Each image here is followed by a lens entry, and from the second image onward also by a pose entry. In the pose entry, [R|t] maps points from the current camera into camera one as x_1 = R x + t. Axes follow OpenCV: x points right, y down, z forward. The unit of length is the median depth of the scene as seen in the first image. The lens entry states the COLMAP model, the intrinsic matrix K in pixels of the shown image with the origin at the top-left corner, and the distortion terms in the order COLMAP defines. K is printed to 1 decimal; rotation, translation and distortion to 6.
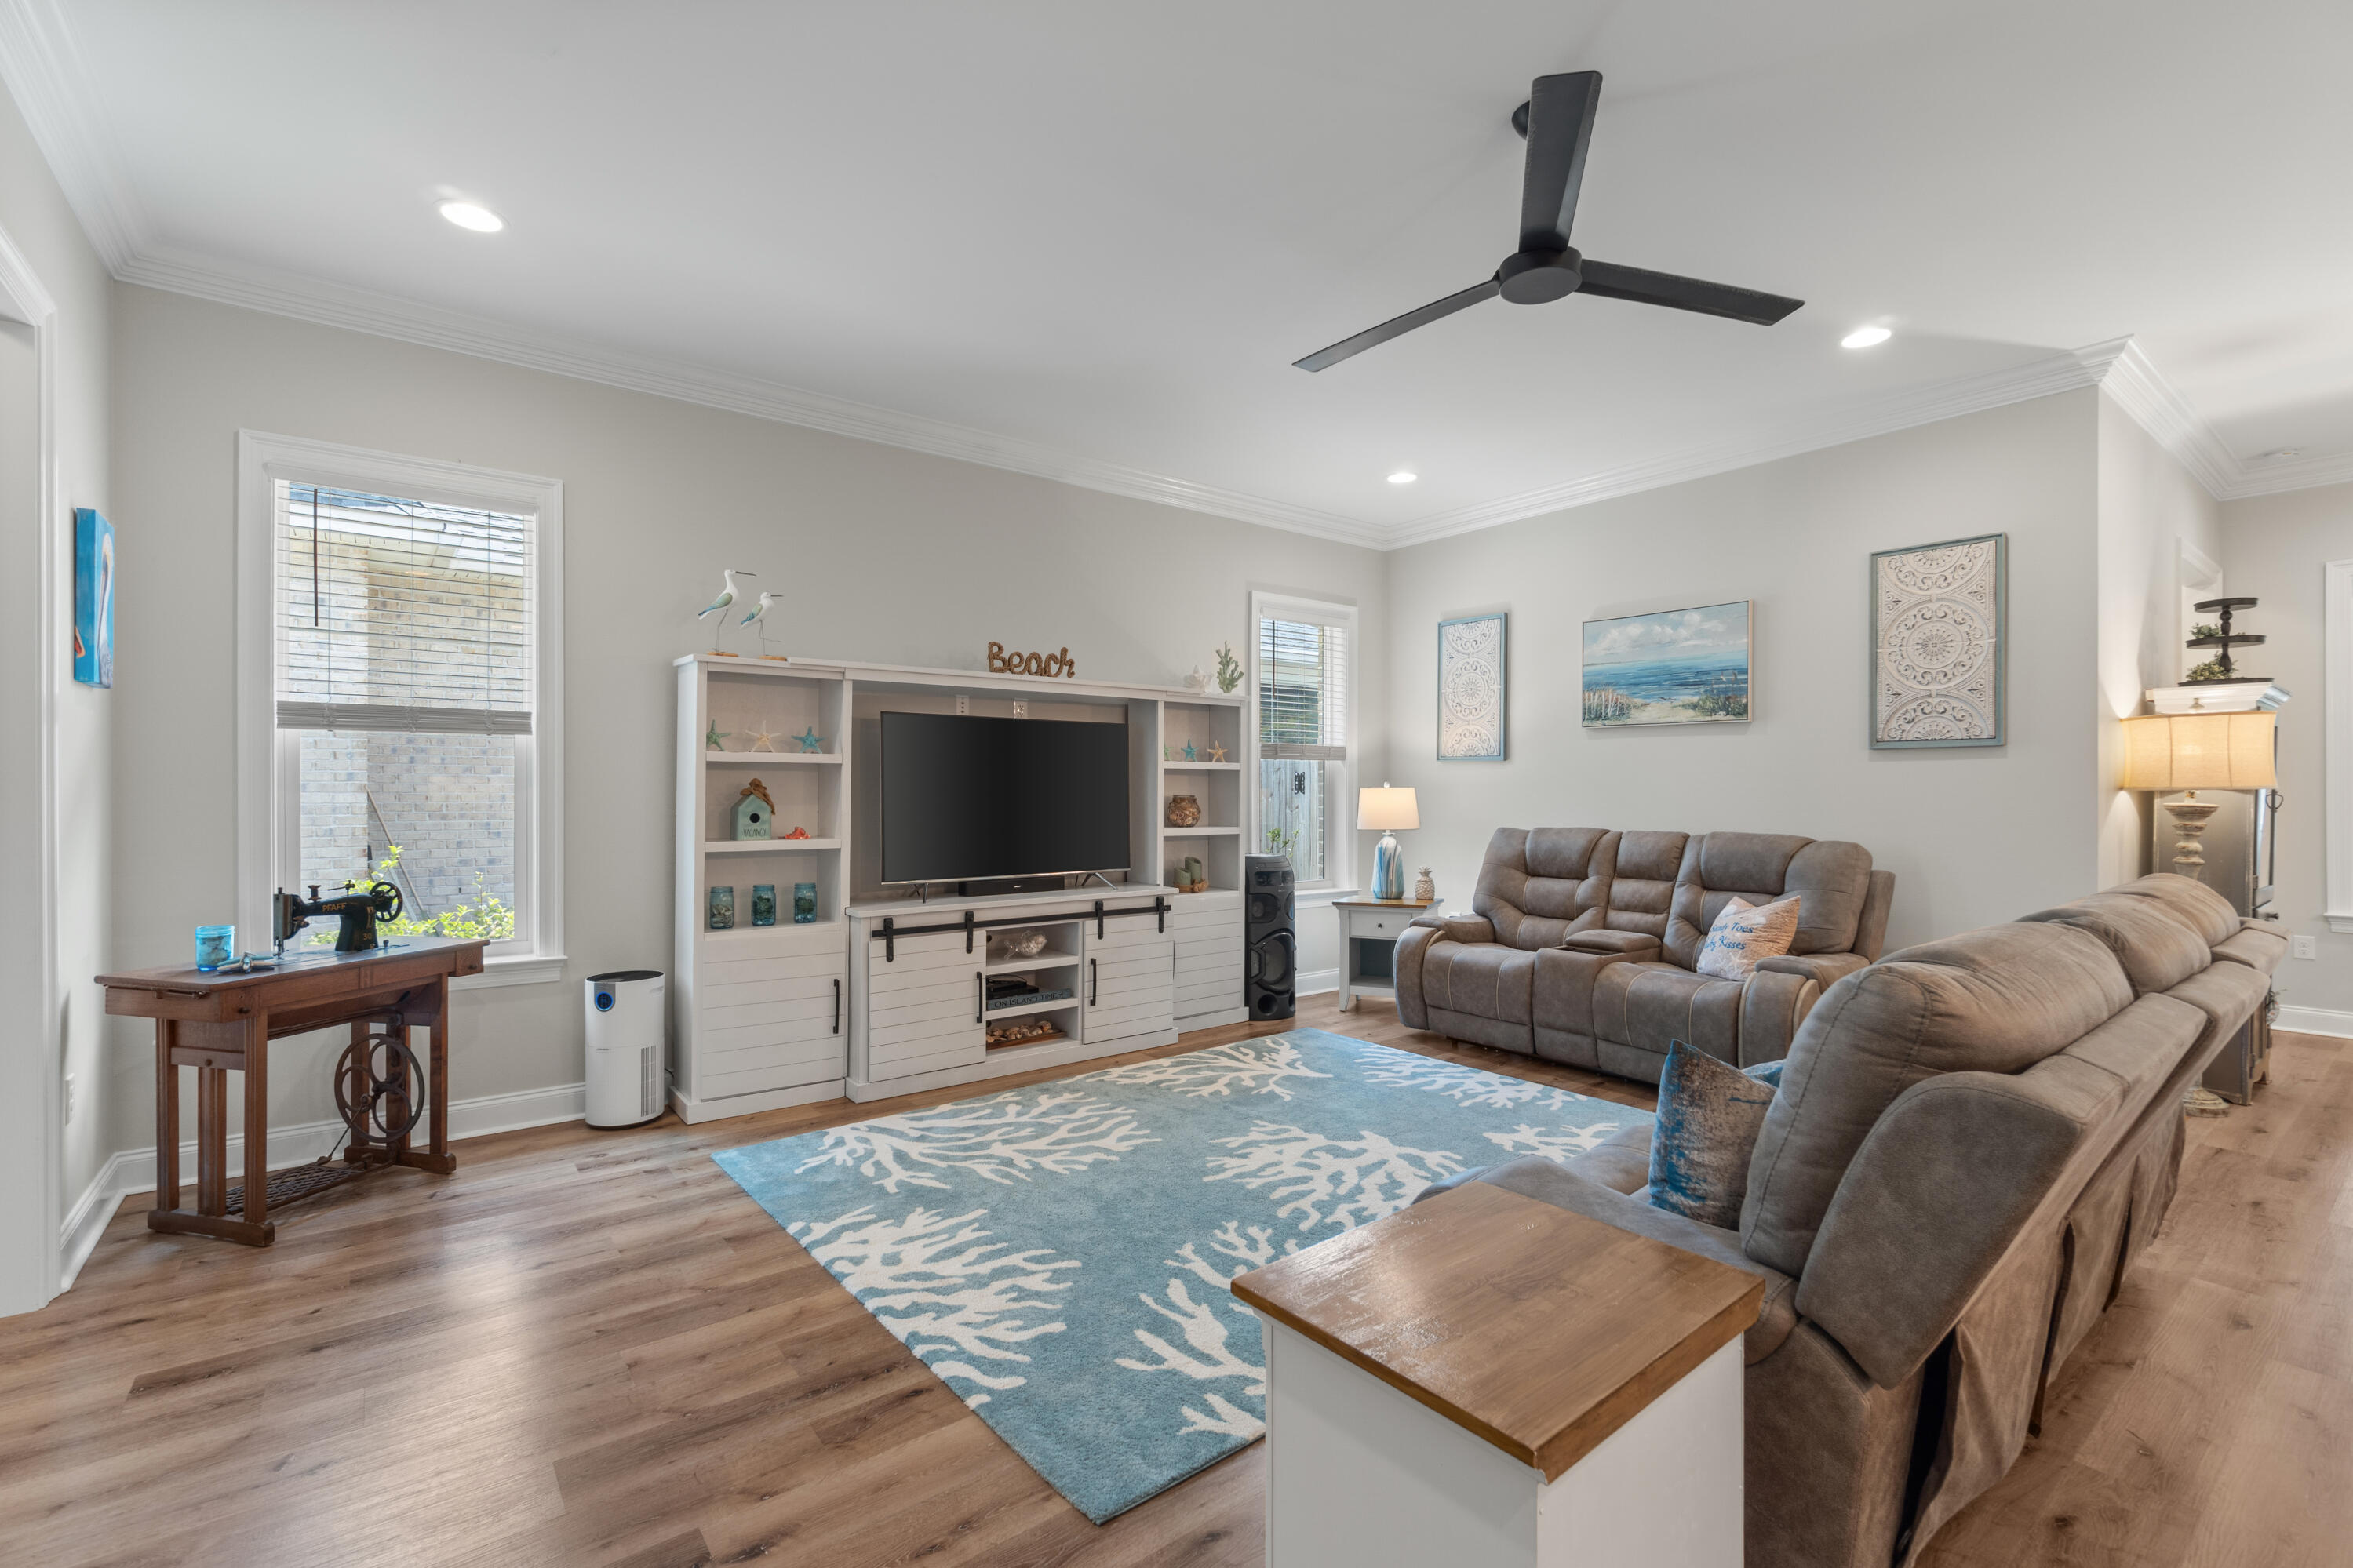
lens RADIAL K [[1028.8, 0, 1183.4], [0, 1028.8, 784.2], [0, 0, 1]] dist [-0.012846, 0.002675]
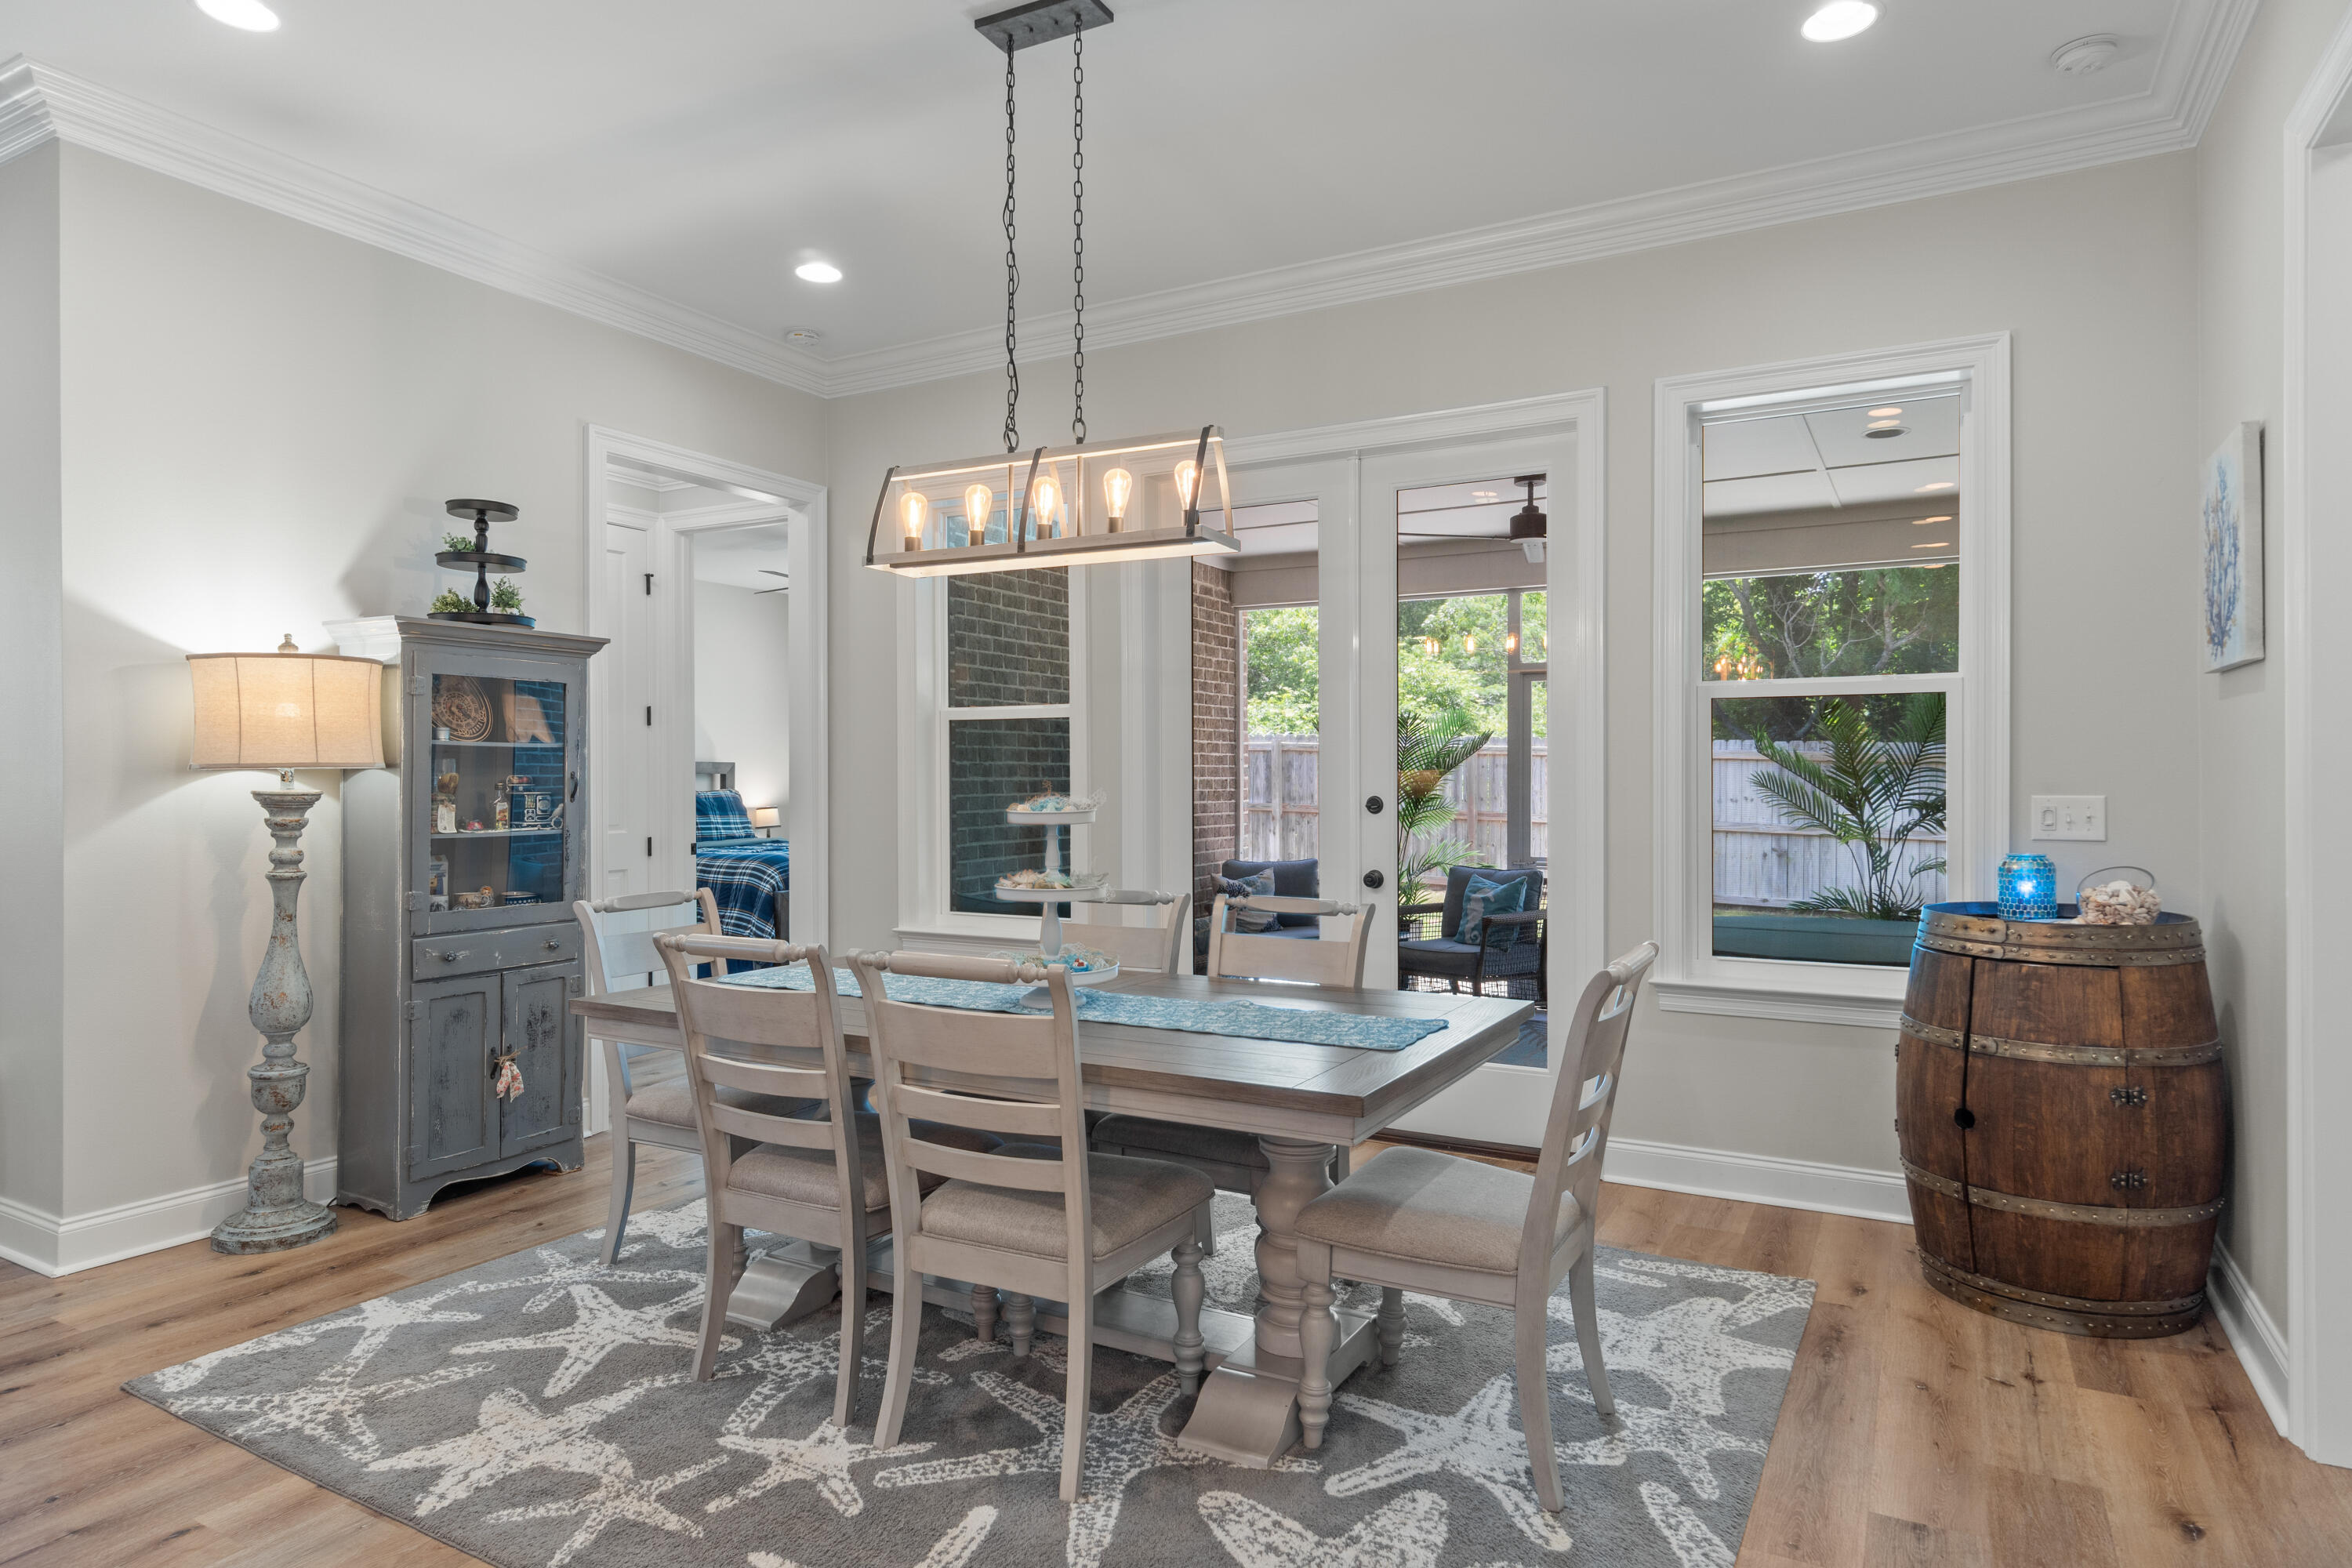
lens RADIAL K [[1373.8, 0, 1195.7], [0, 1373.8, 769.5], [0, 0, 1]] dist [-0.003551, 0.000742]
pose [[0.914334, 0.002440, 0.404954, 1.082161], [-0.002856, 0.999996, 0.000423, 0.003012], [-0.404951, -0.001543, 0.914337, -0.077935]]
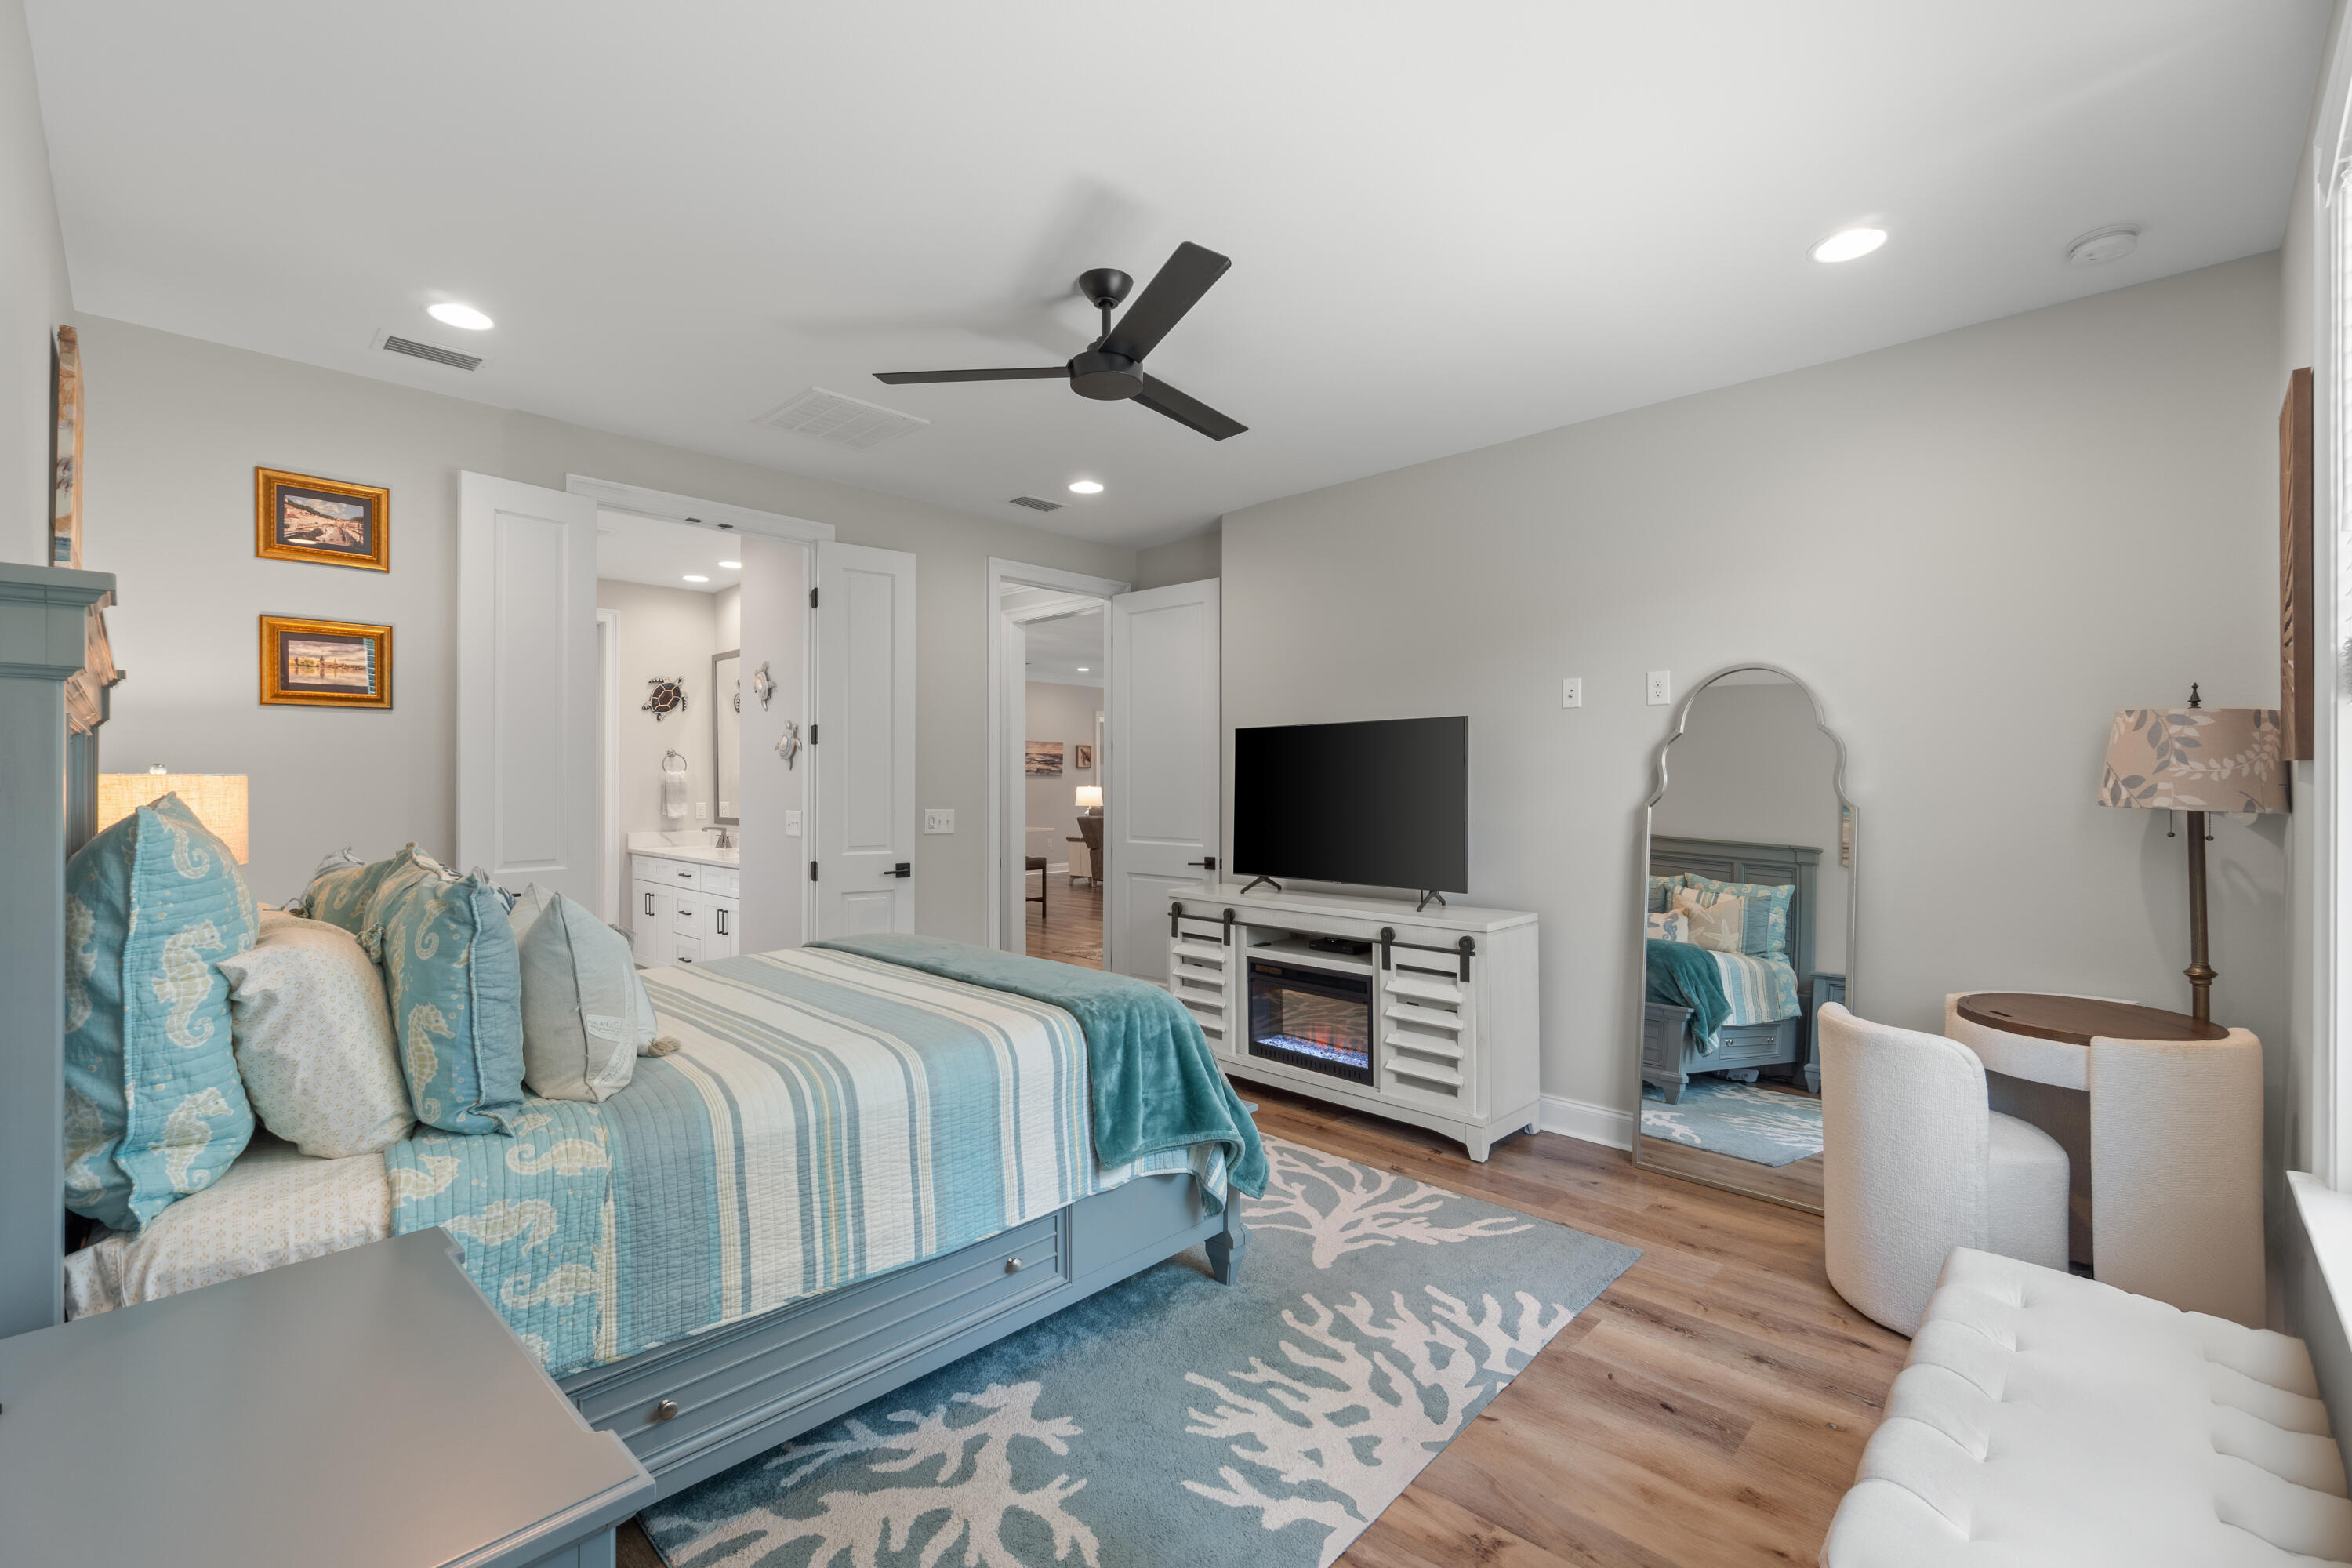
lens RADIAL K [[1028.5, 0, 1201.9], [0, 1028.5, 773.6], [0, 0, 1]] dist [-0.012846, 0.002675]
pose [[0.145881, -0.000629, -0.989302, 0.758704], [-0.007088, 0.999973, -0.001681, -0.012400], [0.989277, 0.007258, 0.145872, 0.849471]]
